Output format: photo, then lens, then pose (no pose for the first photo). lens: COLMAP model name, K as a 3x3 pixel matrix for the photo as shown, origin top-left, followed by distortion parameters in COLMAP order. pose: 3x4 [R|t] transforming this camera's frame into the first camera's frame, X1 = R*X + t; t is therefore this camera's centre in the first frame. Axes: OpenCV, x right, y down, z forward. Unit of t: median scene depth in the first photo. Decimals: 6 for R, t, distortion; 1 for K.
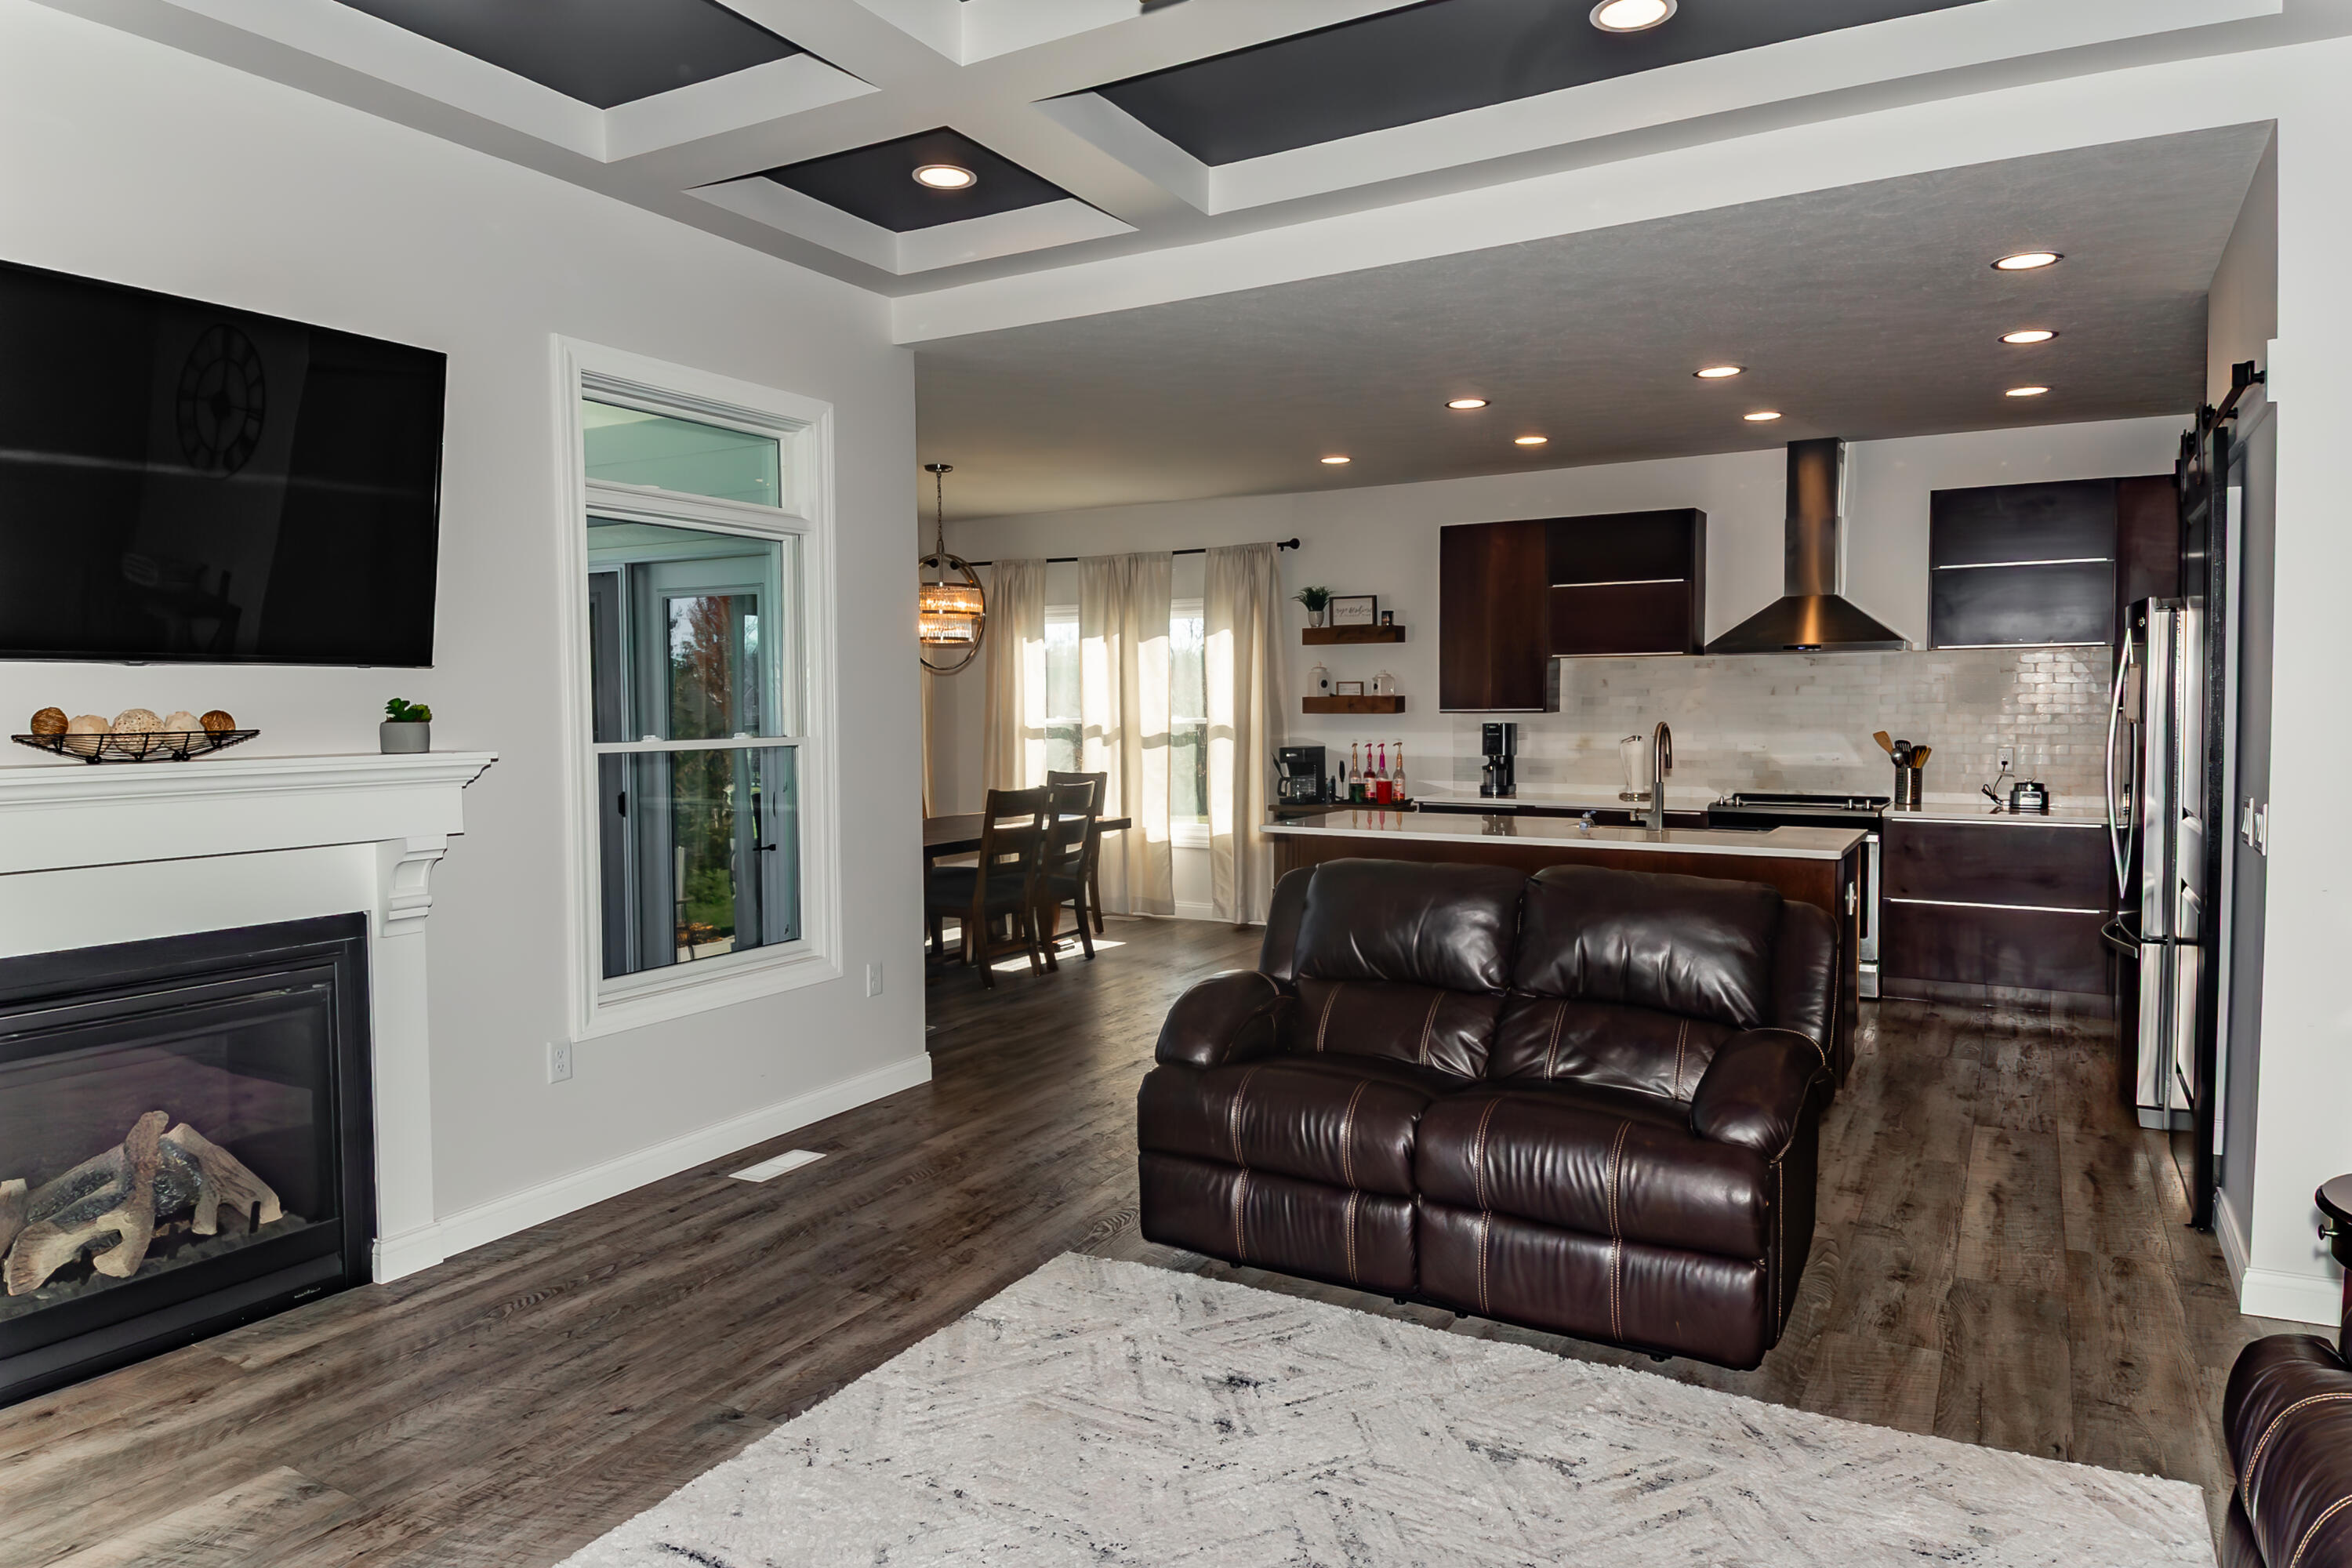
lens RADIAL K [[1446.1, 0, 1172.8], [0, 1446.1, 768.4], [0, 0, 1]] dist [0.097848, -0.123329]
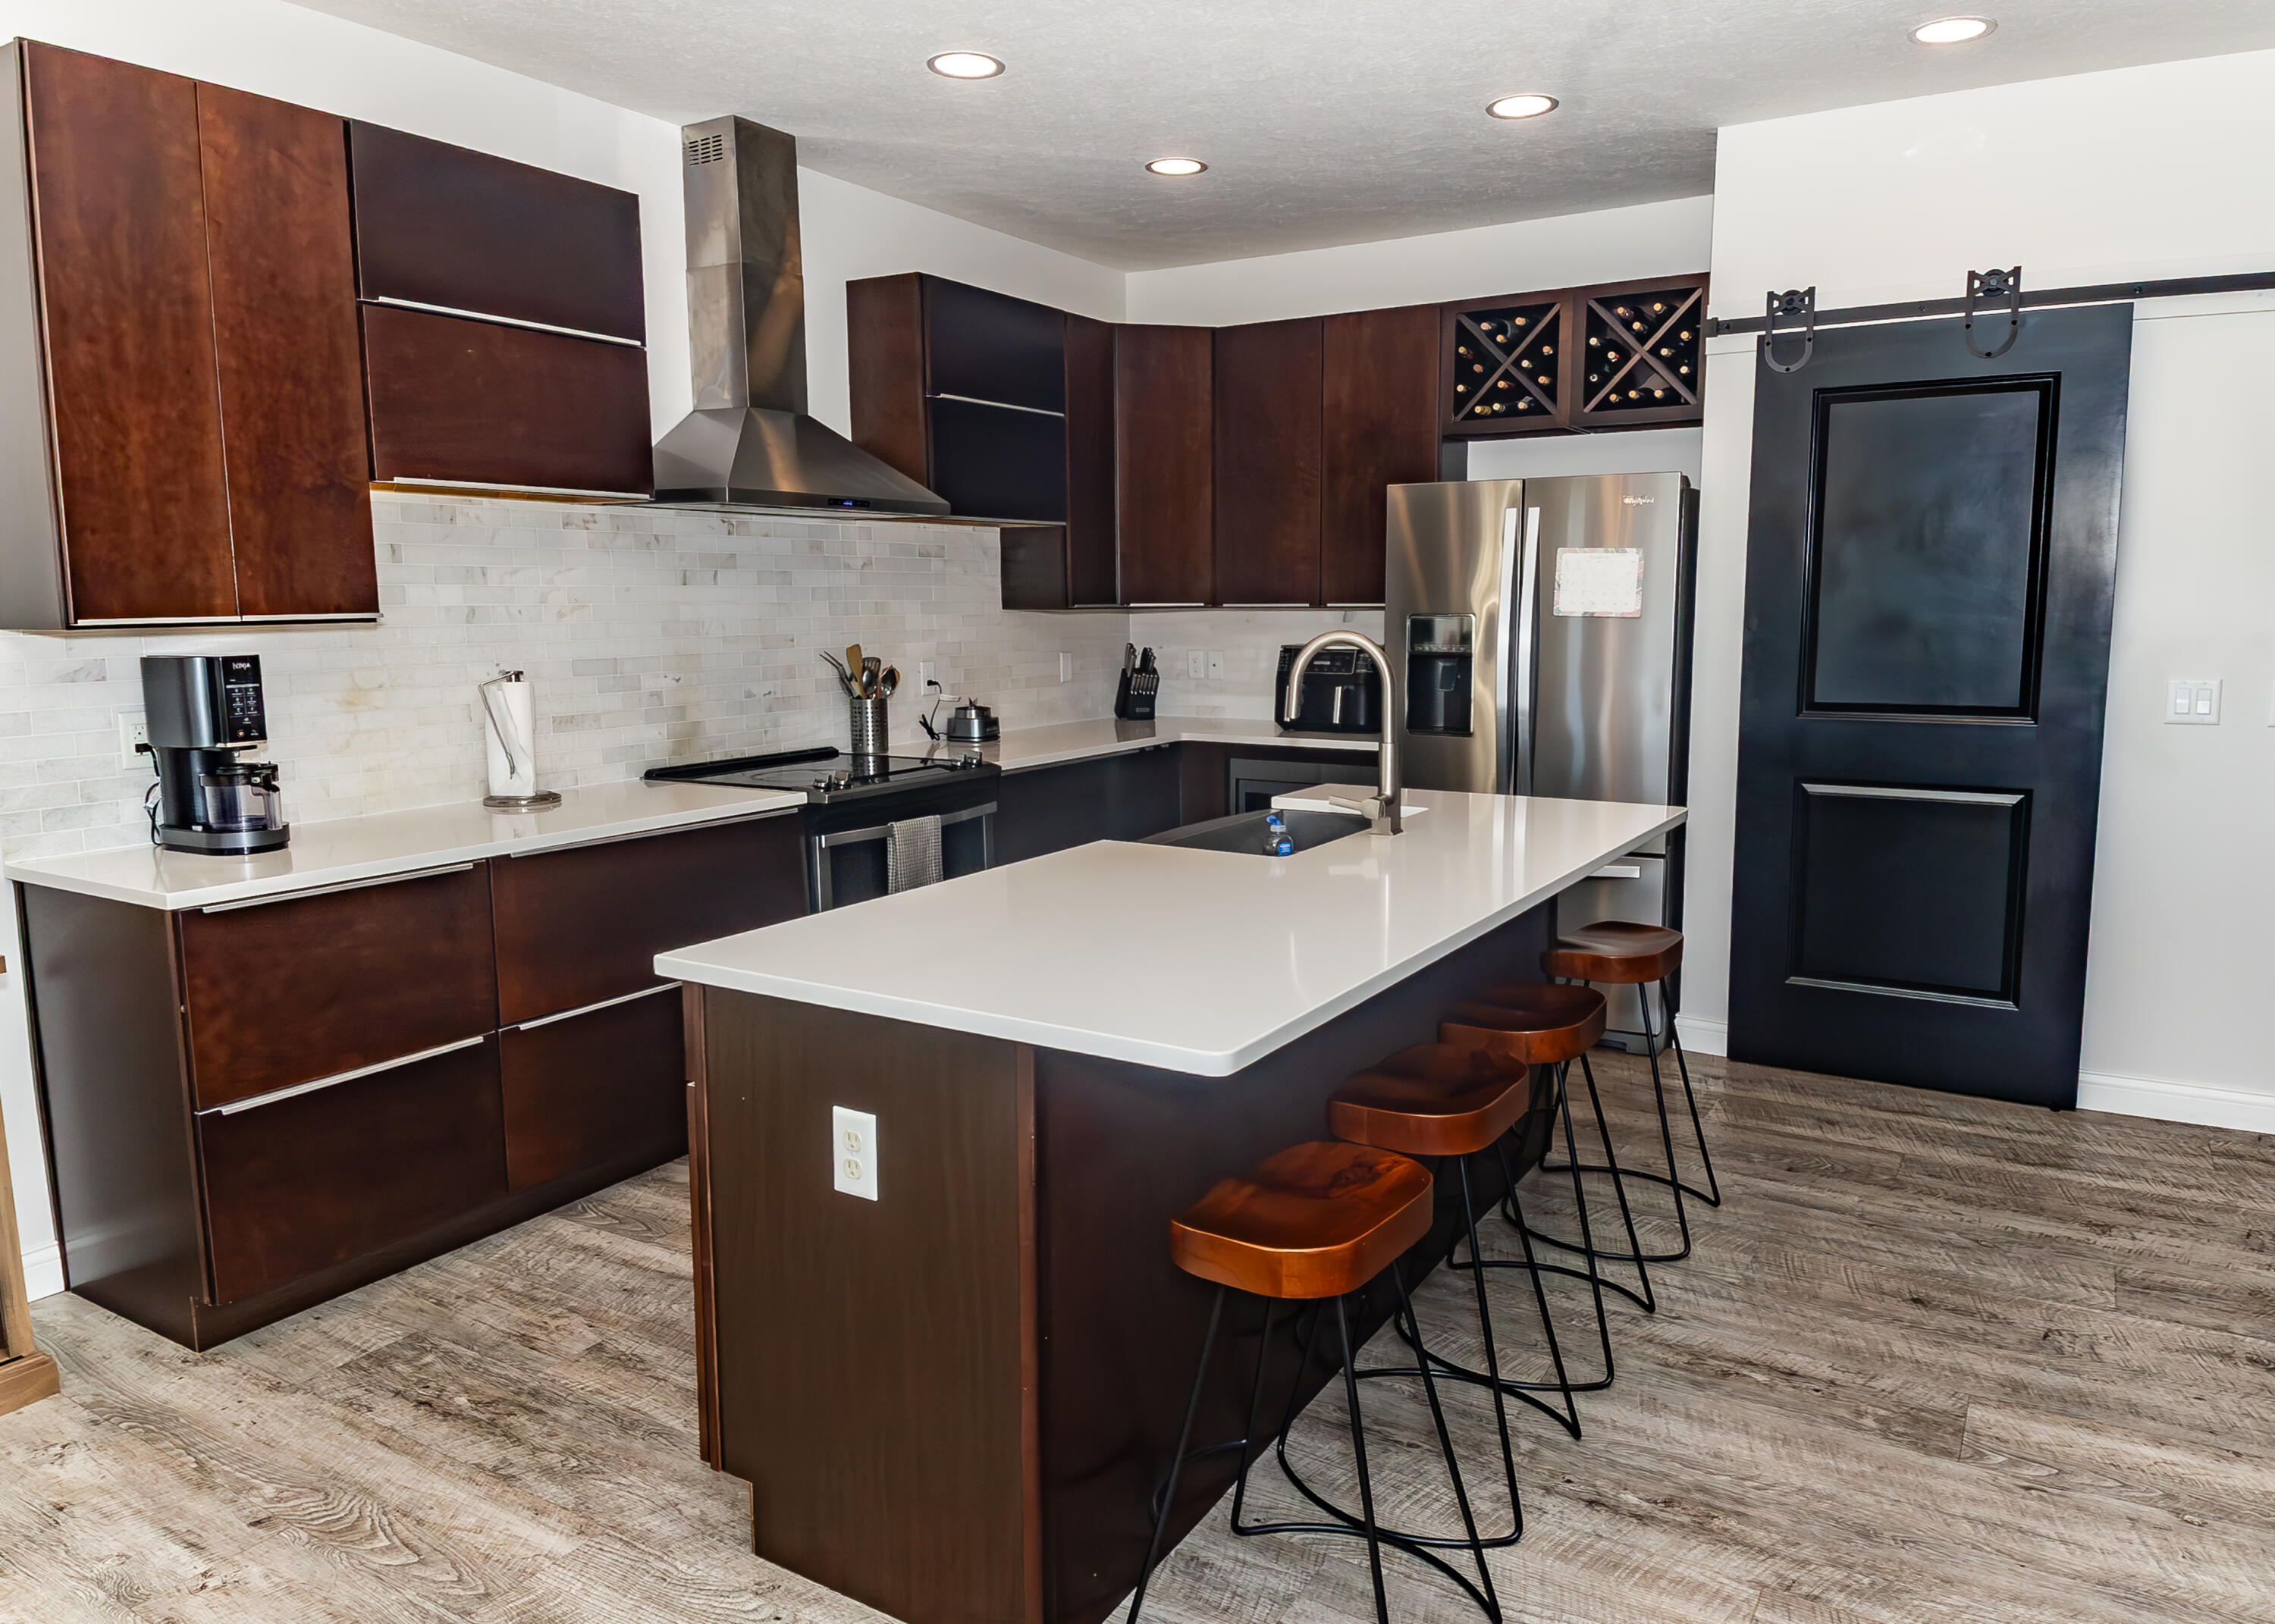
lens RADIAL K [[1496.3, 0, 1189.8], [0, 1496.3, 788.8], [0, 0, 1]] dist [0.071595, -0.094302]
pose [[0.014336, -0.126021, 0.991924, -0.327102], [0.054145, 0.990668, 0.125079, -0.069922], [-0.998430, 0.051915, 0.021025, 1.610702]]
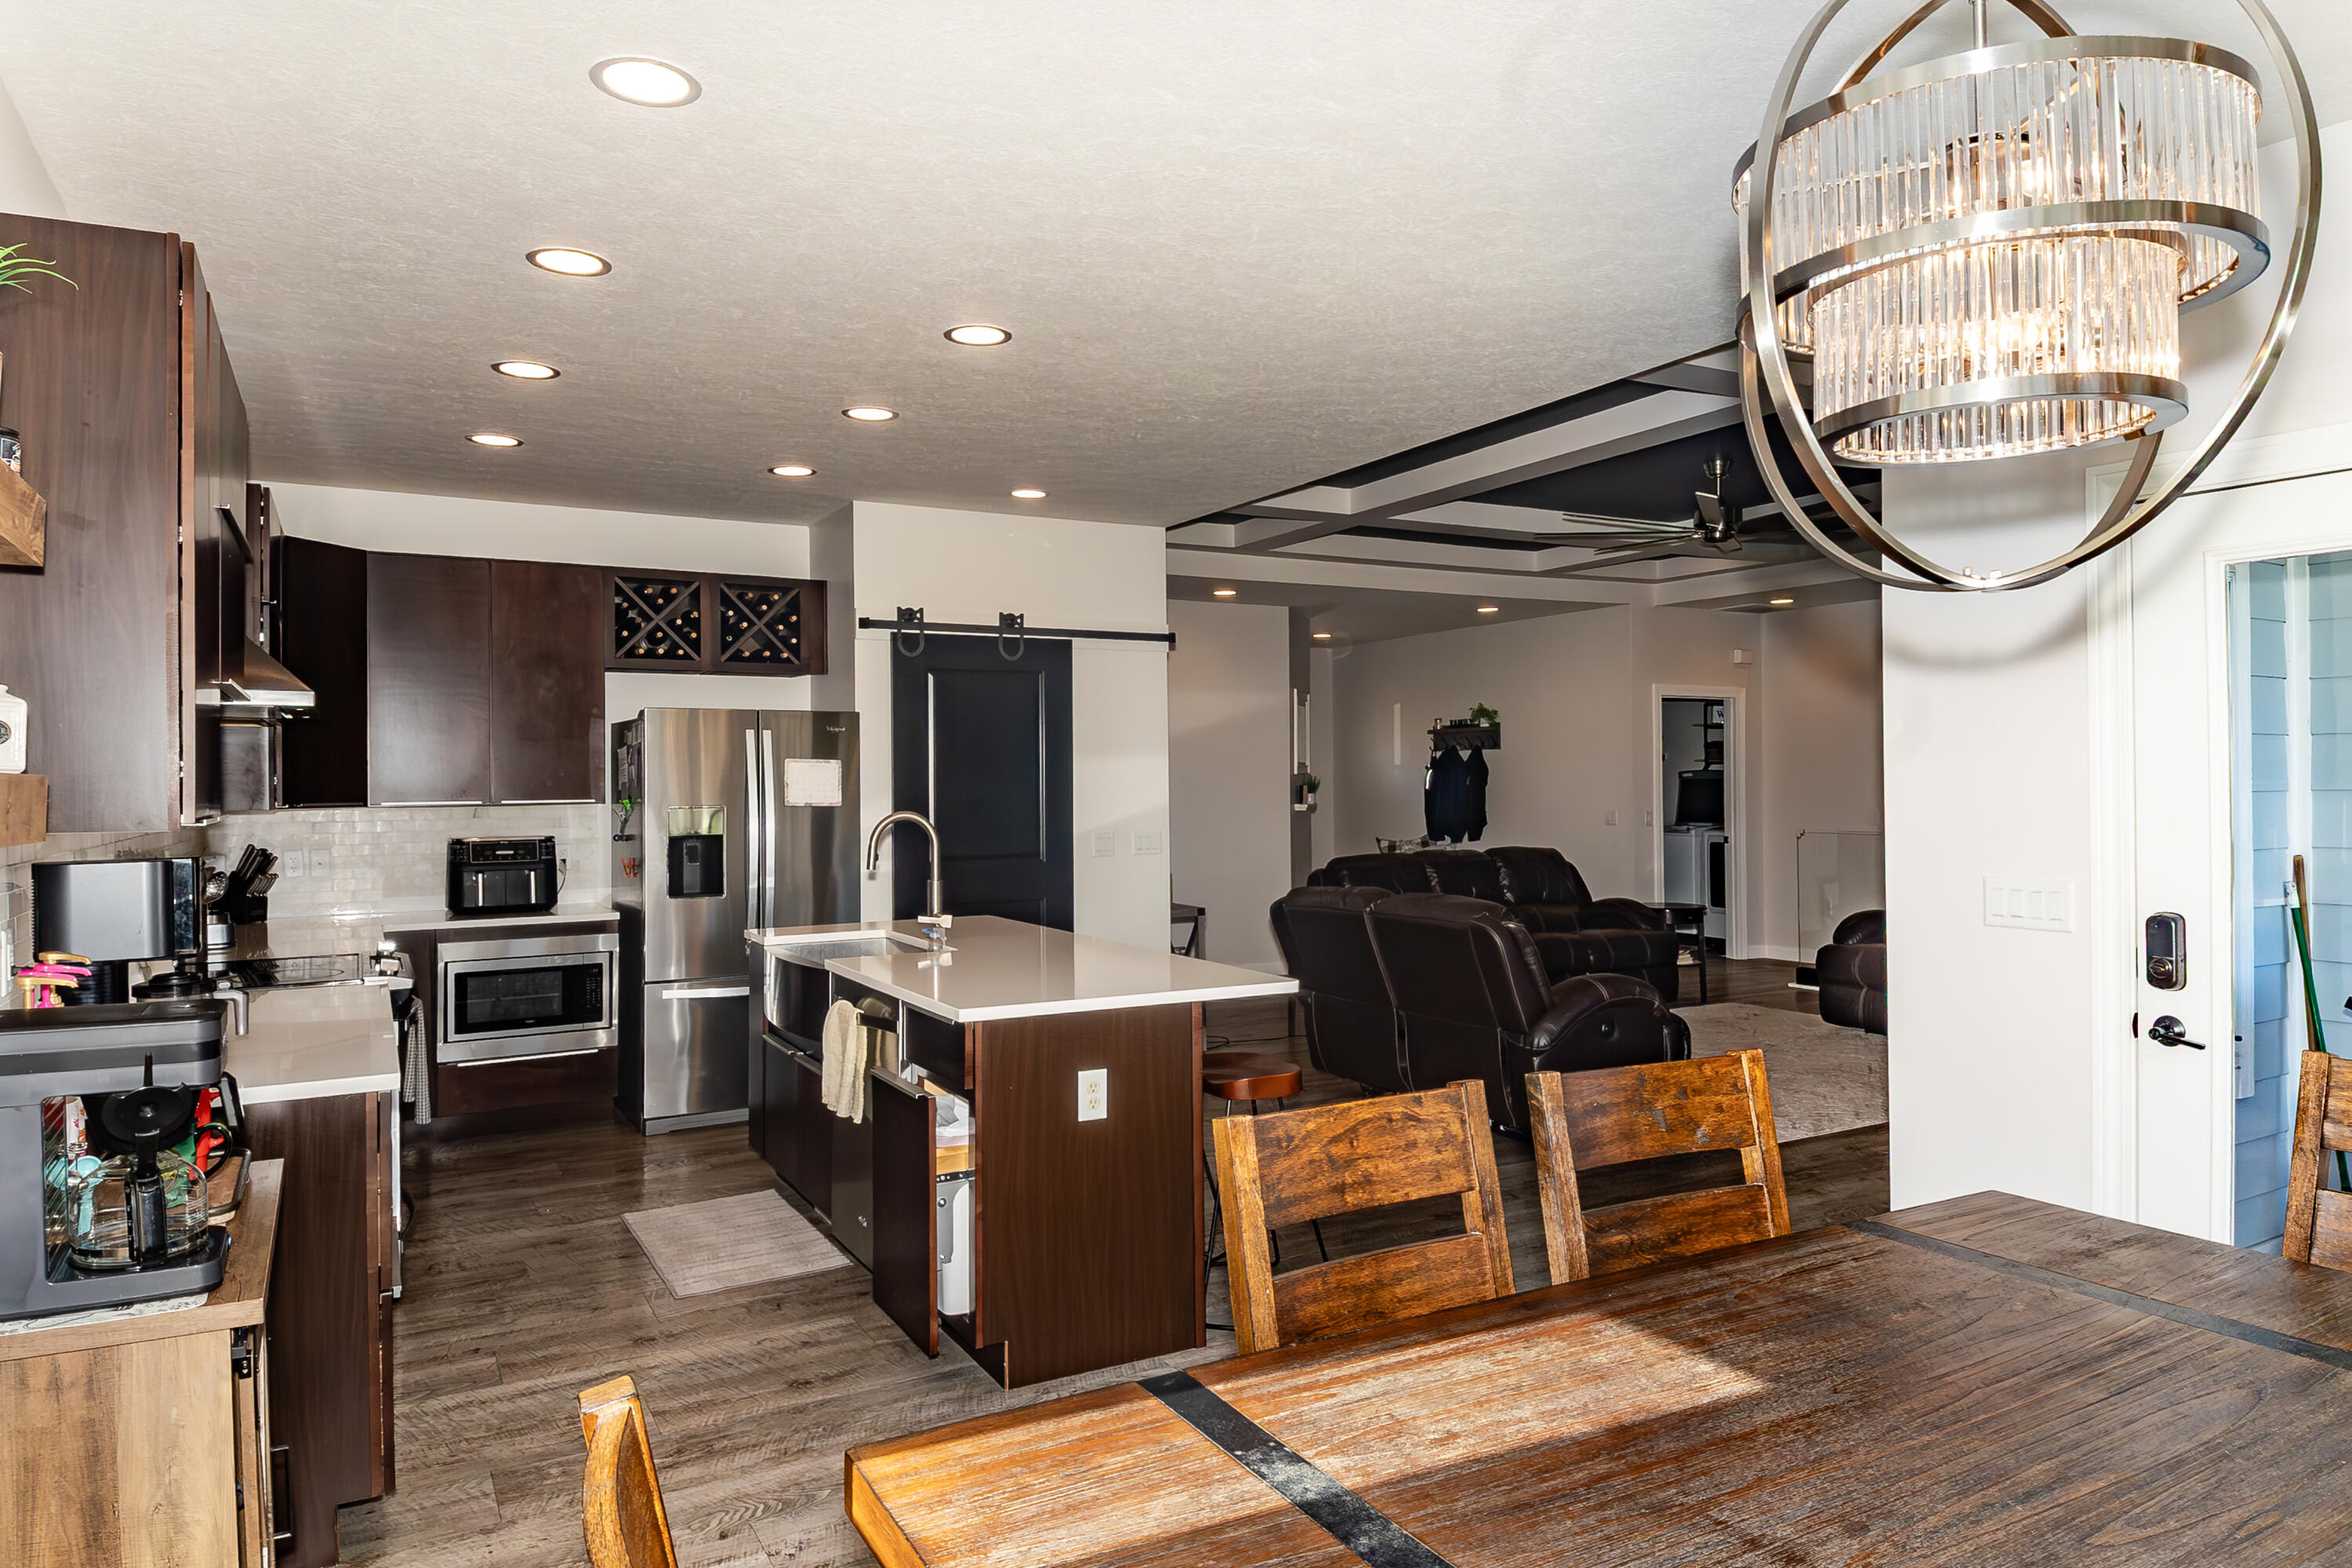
lens RADIAL K [[1458.0, 0, 1154.9], [0, 1458.0, 768.2], [0, 0, 1]] dist [0.092569, -0.132522]
pose [[-0.852229, 0.015982, 0.522925, -0.341131], [0.036793, 0.998889, 0.029434, -0.117619], [-0.521874, 0.044325, -0.851870, 2.523664]]
